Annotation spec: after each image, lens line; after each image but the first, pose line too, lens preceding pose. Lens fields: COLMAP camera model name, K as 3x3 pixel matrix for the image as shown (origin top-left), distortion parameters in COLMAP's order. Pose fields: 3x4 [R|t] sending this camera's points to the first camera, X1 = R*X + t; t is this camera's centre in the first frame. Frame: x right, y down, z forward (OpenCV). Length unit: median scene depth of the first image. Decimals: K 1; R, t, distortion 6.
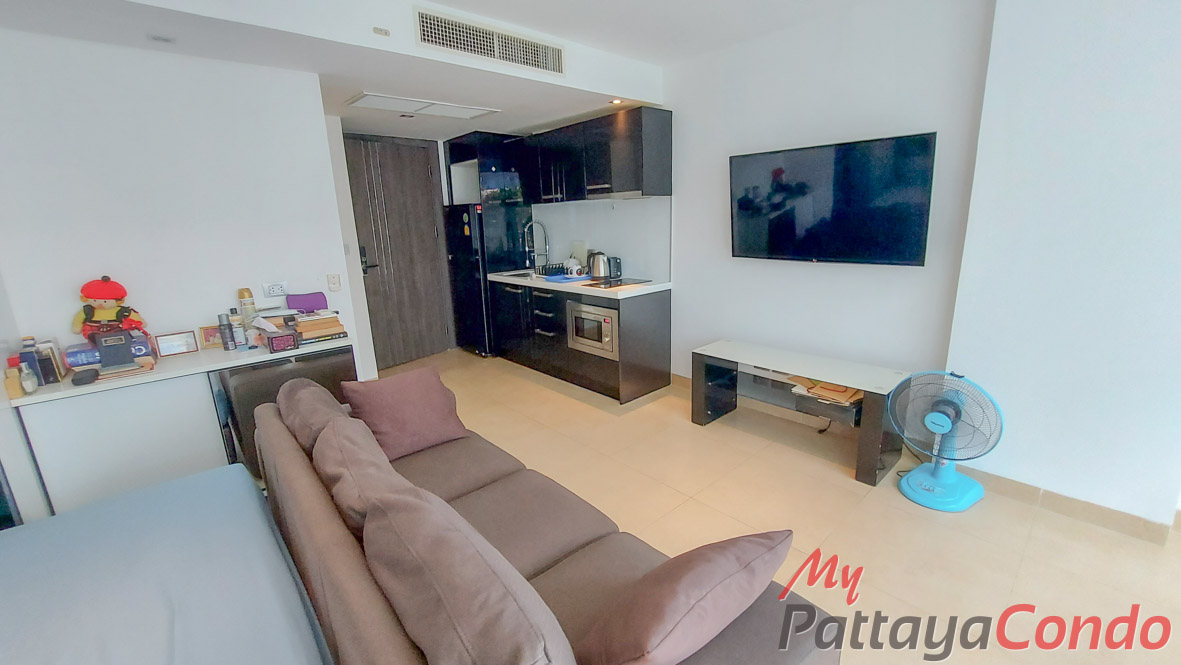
lens RADIAL K [[469.0, 0, 596.4], [0, 469.0, 329.0], [0, 0, 1]] dist [-0.014855, -0.000568]
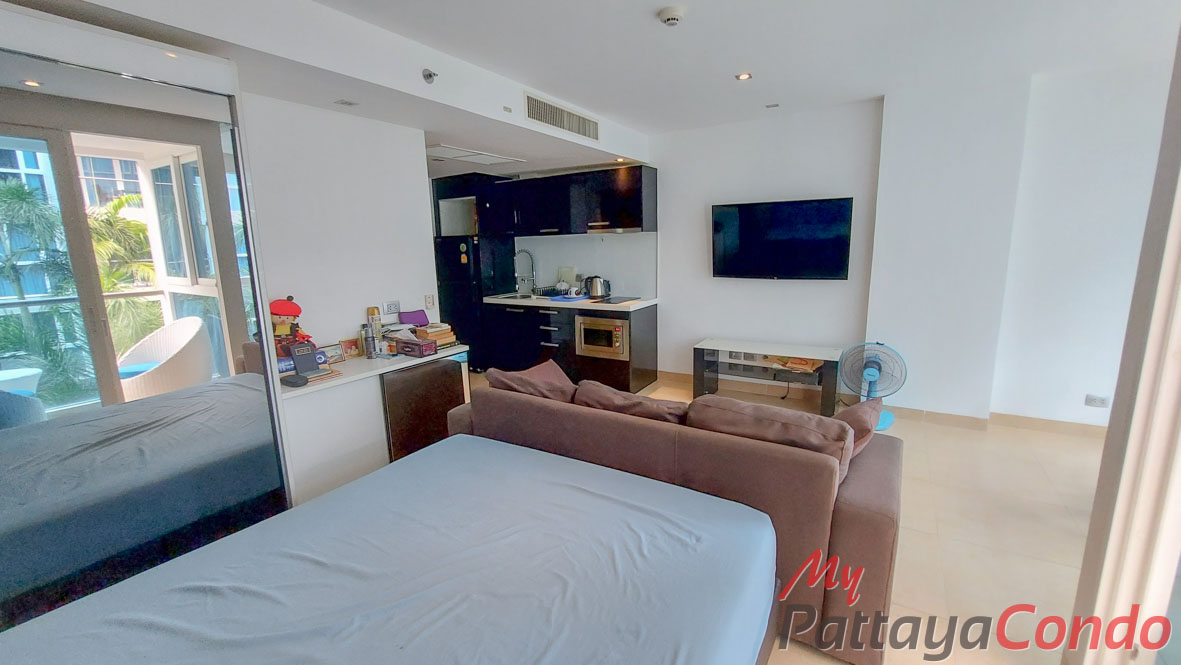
lens RADIAL K [[469.0, 0, 596.4], [0, 469.0, 329.0], [0, 0, 1]] dist [-0.014855, -0.000568]
pose [[0.961107, -0.043035, 0.272803, -0.389352], [0.059473, 0.996860, -0.052270, 0.045363], [-0.269697, 0.066461, 0.960649, -0.198172]]
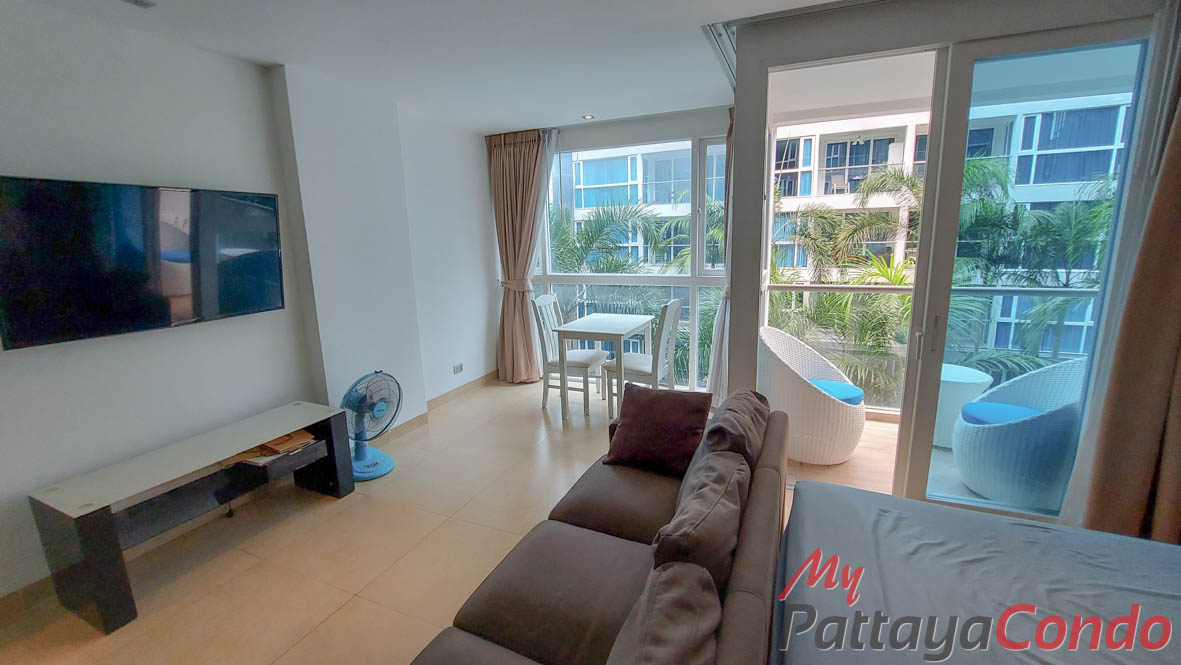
lens RADIAL K [[469.0, 0, 596.4], [0, 469.0, 329.0], [0, 0, 1]] dist [-0.014855, -0.000568]
pose [[-0.415784, -0.139771, 0.898659, -0.467966], [0.241496, 0.935679, 0.257262, -0.140789], [-0.876814, 0.323988, -0.355287, 0.537821]]
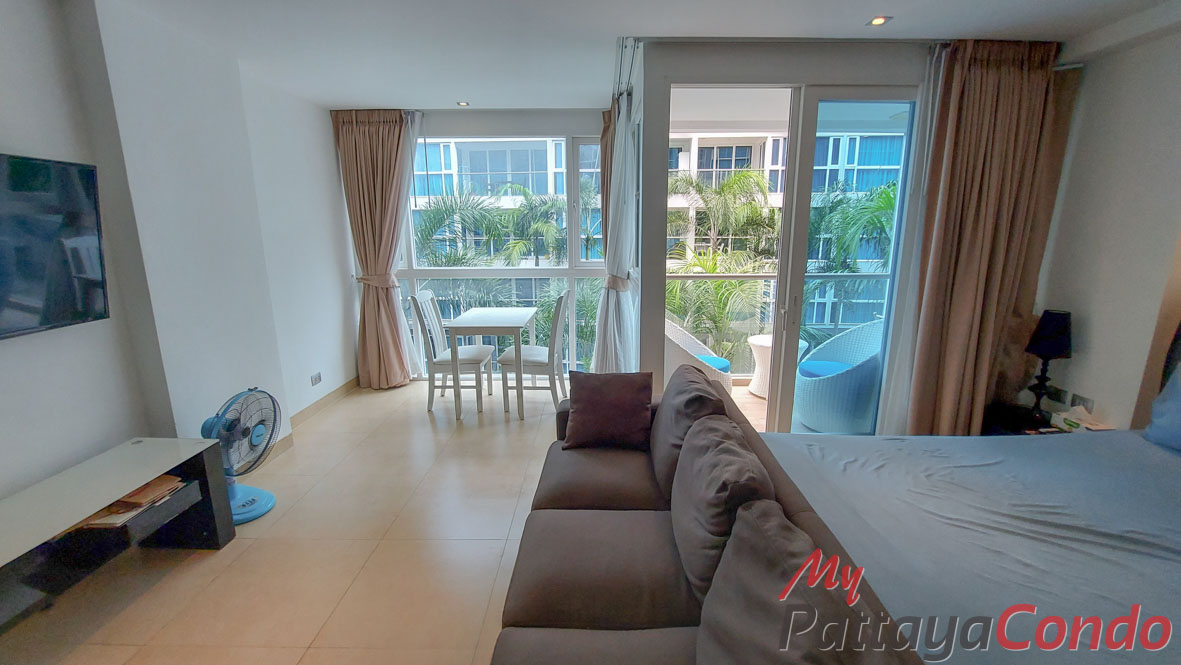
lens RADIAL K [[469.0, 0, 596.4], [0, 469.0, 329.0], [0, 0, 1]] dist [-0.014855, -0.000568]
pose [[-0.737085, -0.115941, 0.665780, -0.379408], [0.175868, 0.918321, 0.354623, -0.185380], [-0.652515, 0.378477, -0.656490, 0.701496]]
